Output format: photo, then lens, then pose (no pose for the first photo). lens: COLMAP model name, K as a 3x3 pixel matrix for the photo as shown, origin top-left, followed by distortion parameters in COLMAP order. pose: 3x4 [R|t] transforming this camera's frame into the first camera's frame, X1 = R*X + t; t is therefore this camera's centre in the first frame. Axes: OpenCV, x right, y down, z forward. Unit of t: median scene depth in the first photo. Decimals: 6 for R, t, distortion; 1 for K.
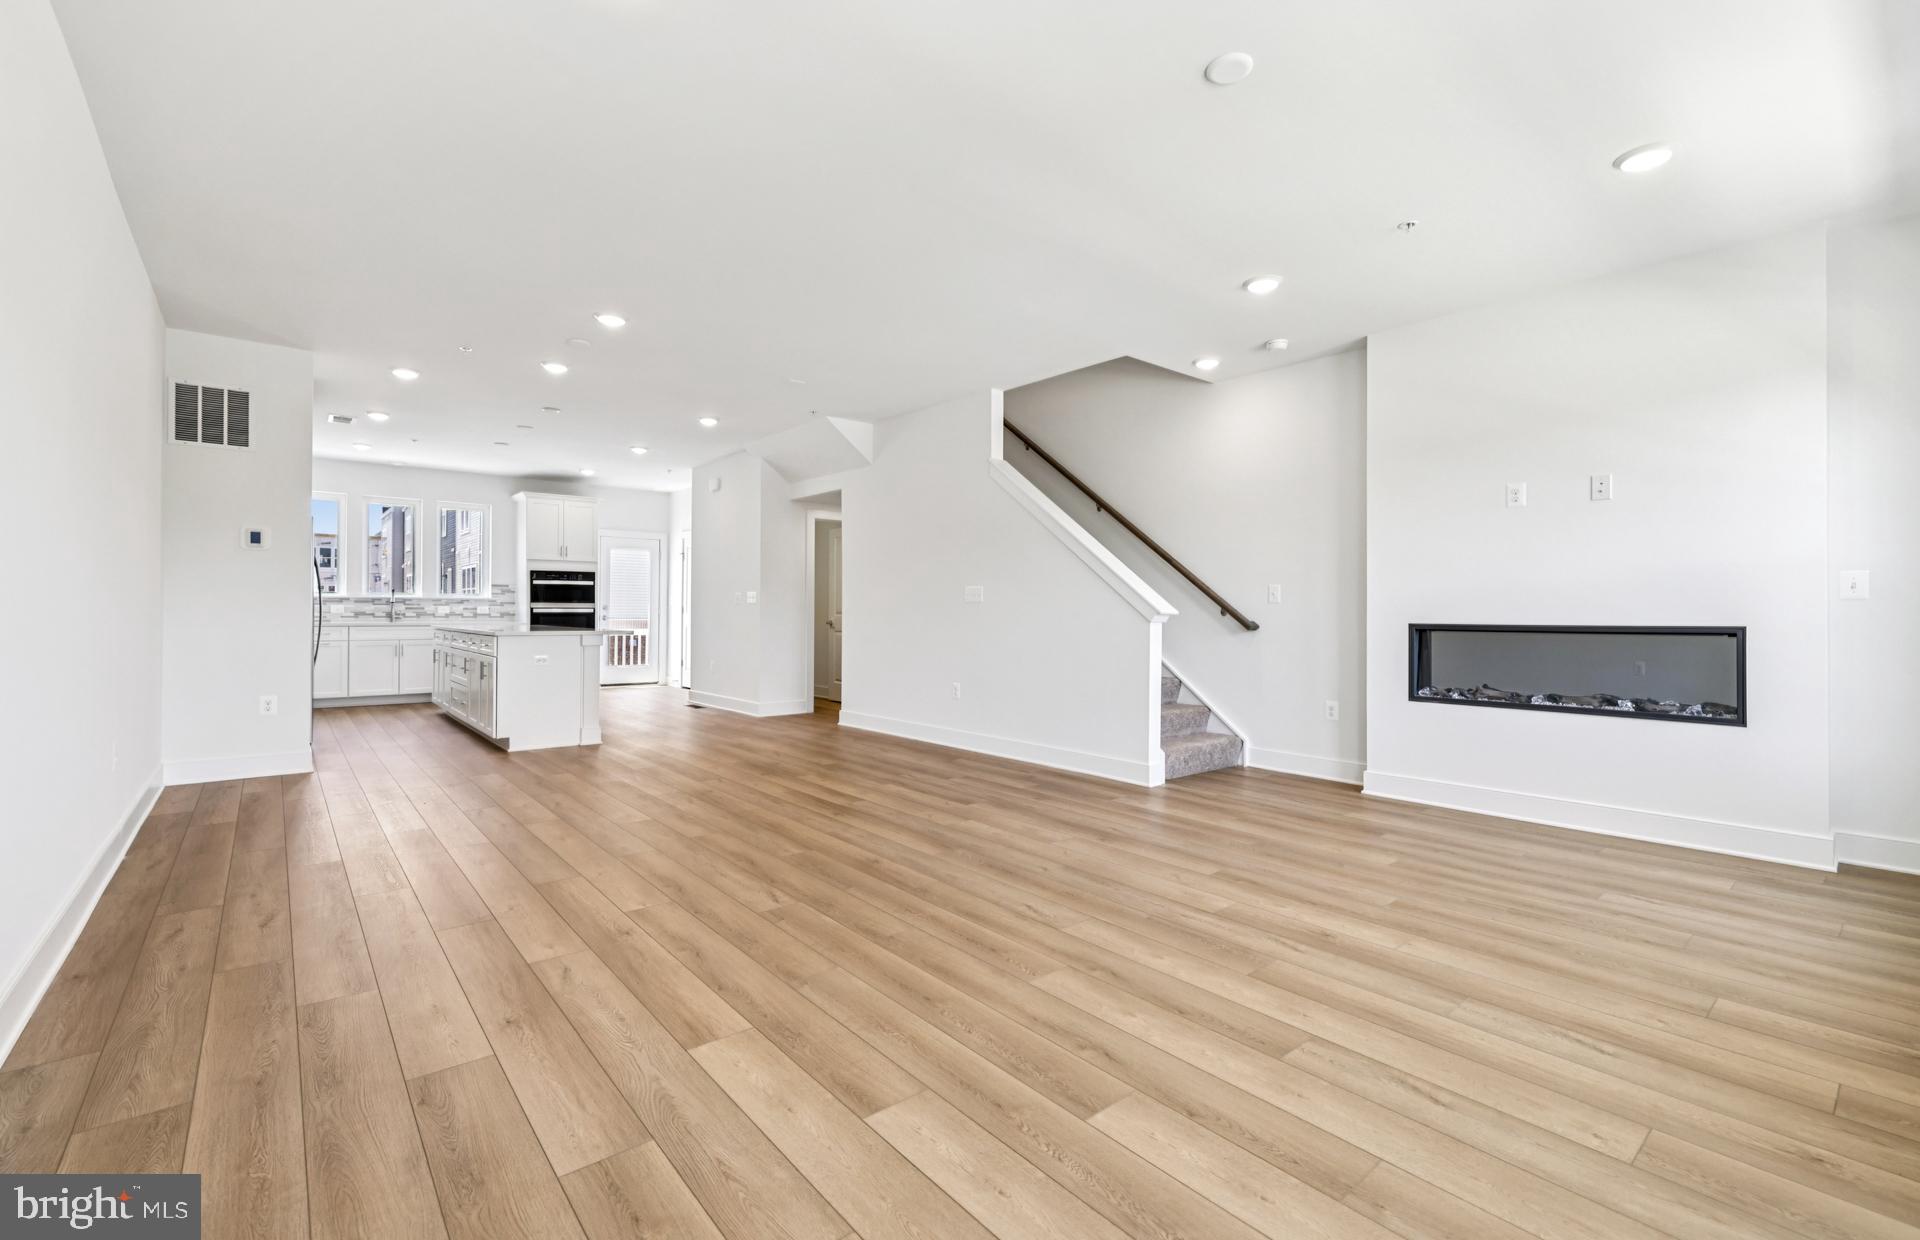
lens RADIAL K [[830.6, 0, 959.3], [0, 830.6, 610.6], [0, 0, 1]] dist [0.004766, 0.000050]
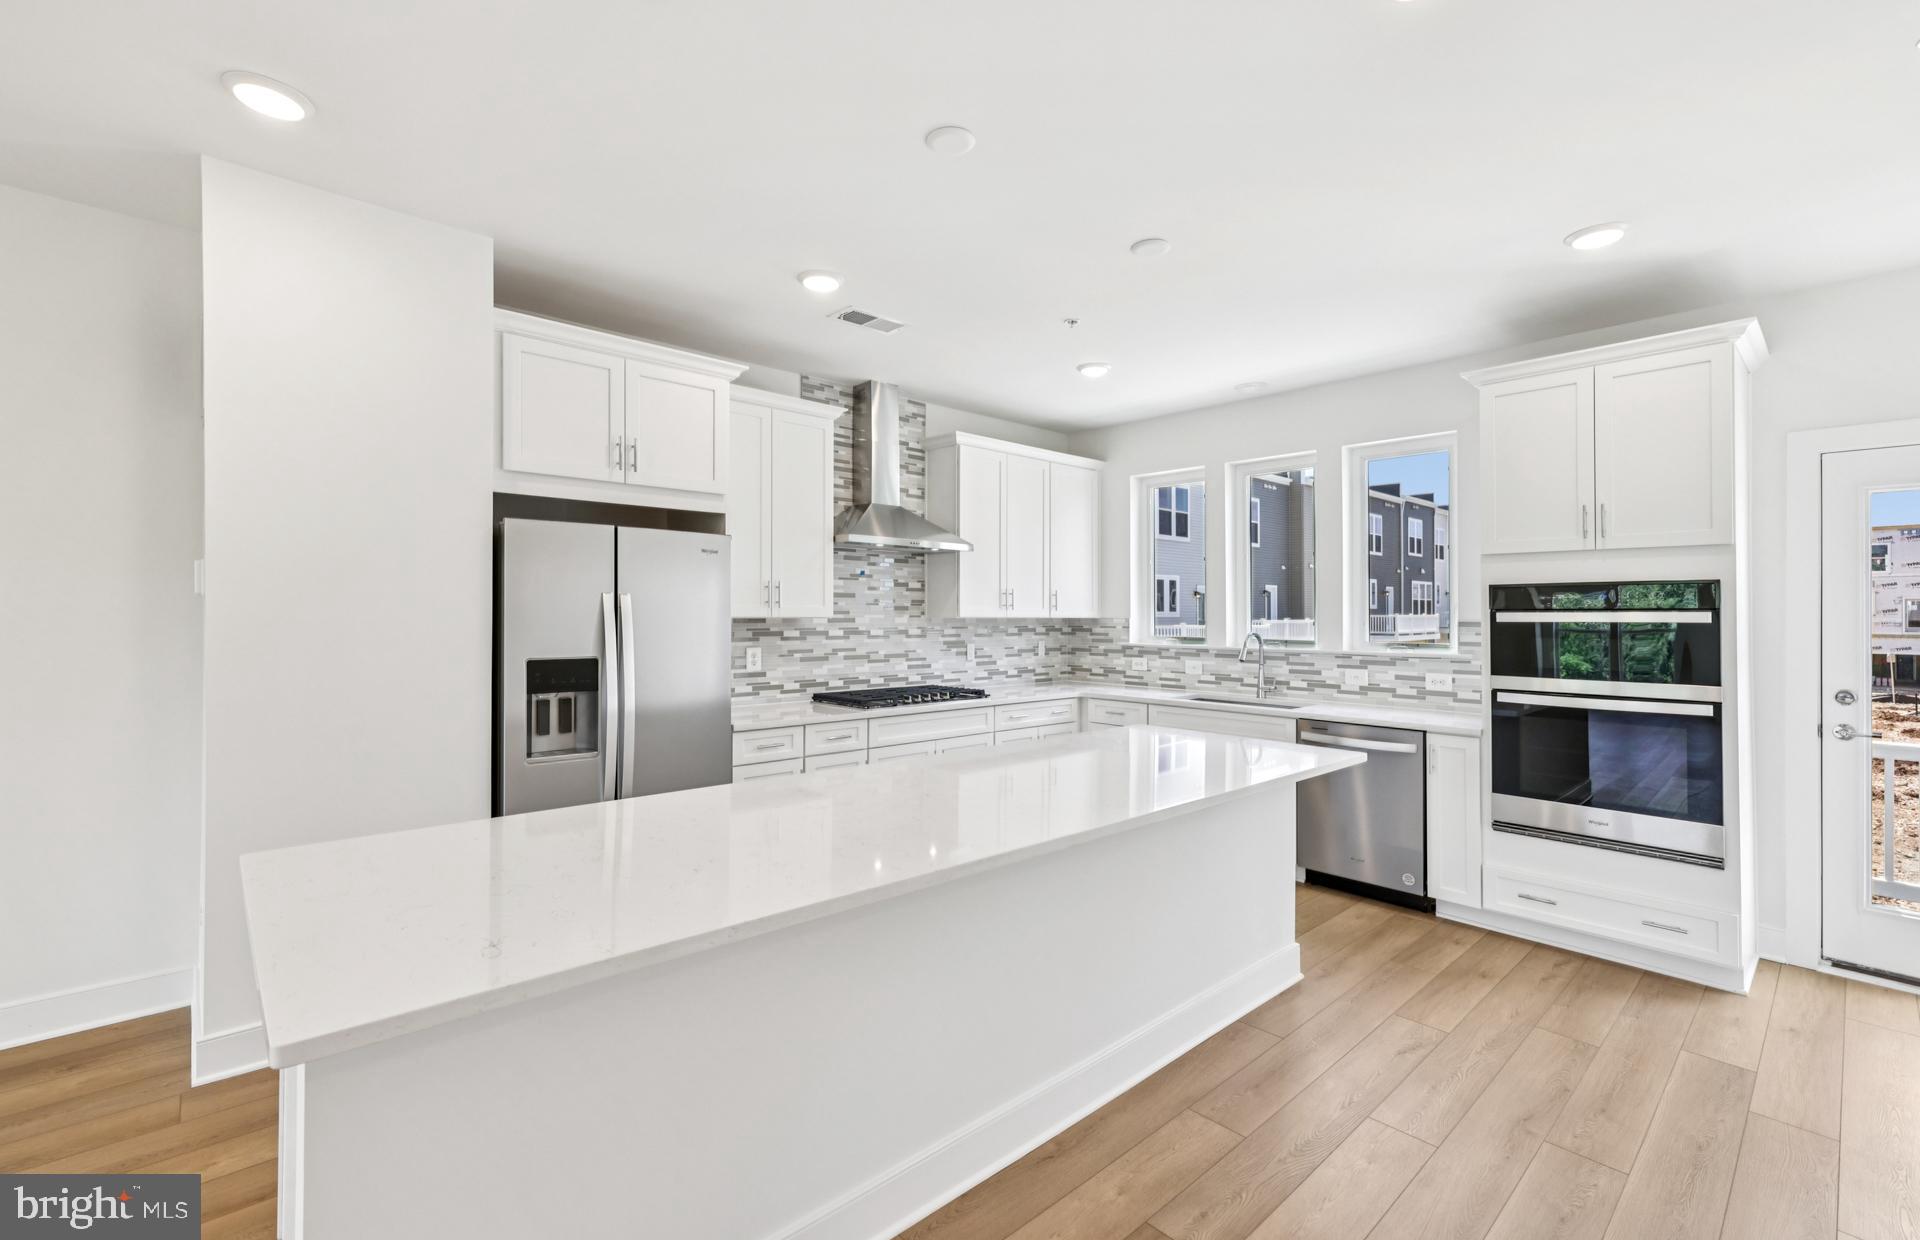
lens RADIAL K [[830.6, 0, 954.4], [0, 830.6, 613.6], [0, 0, 1]] dist [0.004766, 0.000050]
pose [[0.047698, -0.007277, -0.998835, -0.163287], [-0.005615, 0.999956, -0.007553, -0.031874], [0.998846, 0.005968, 0.047655, 0.745873]]
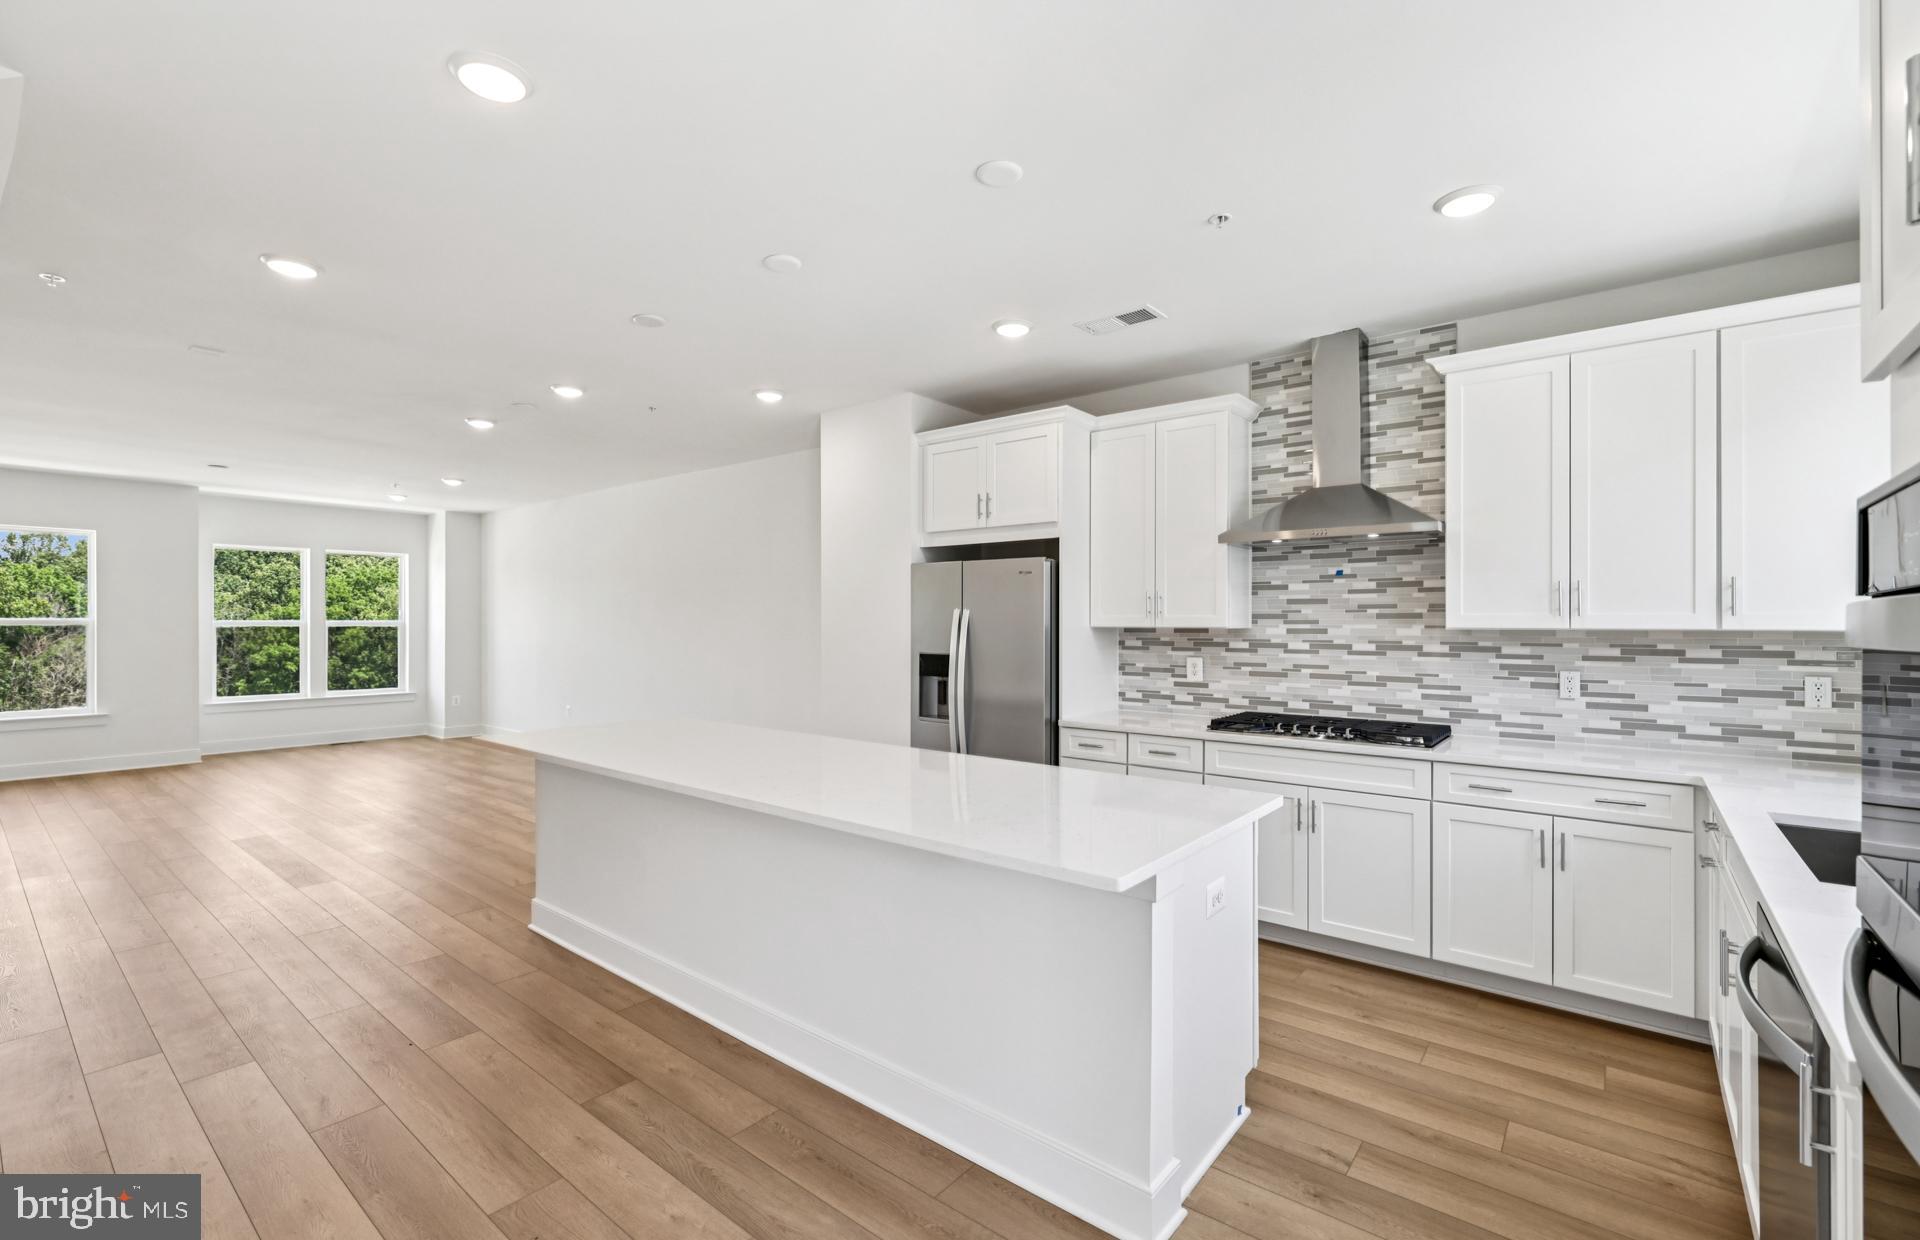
lens RADIAL K [[830.6, 0, 958.3], [0, 830.6, 623.2], [0, 0, 1]] dist [0.004766, 0.000050]
pose [[-0.981407, -0.007601, -0.191789, -0.510997], [-0.007884, 0.999969, 0.000711, -0.035174], [0.191777, 0.002210, -0.981436, 1.219114]]
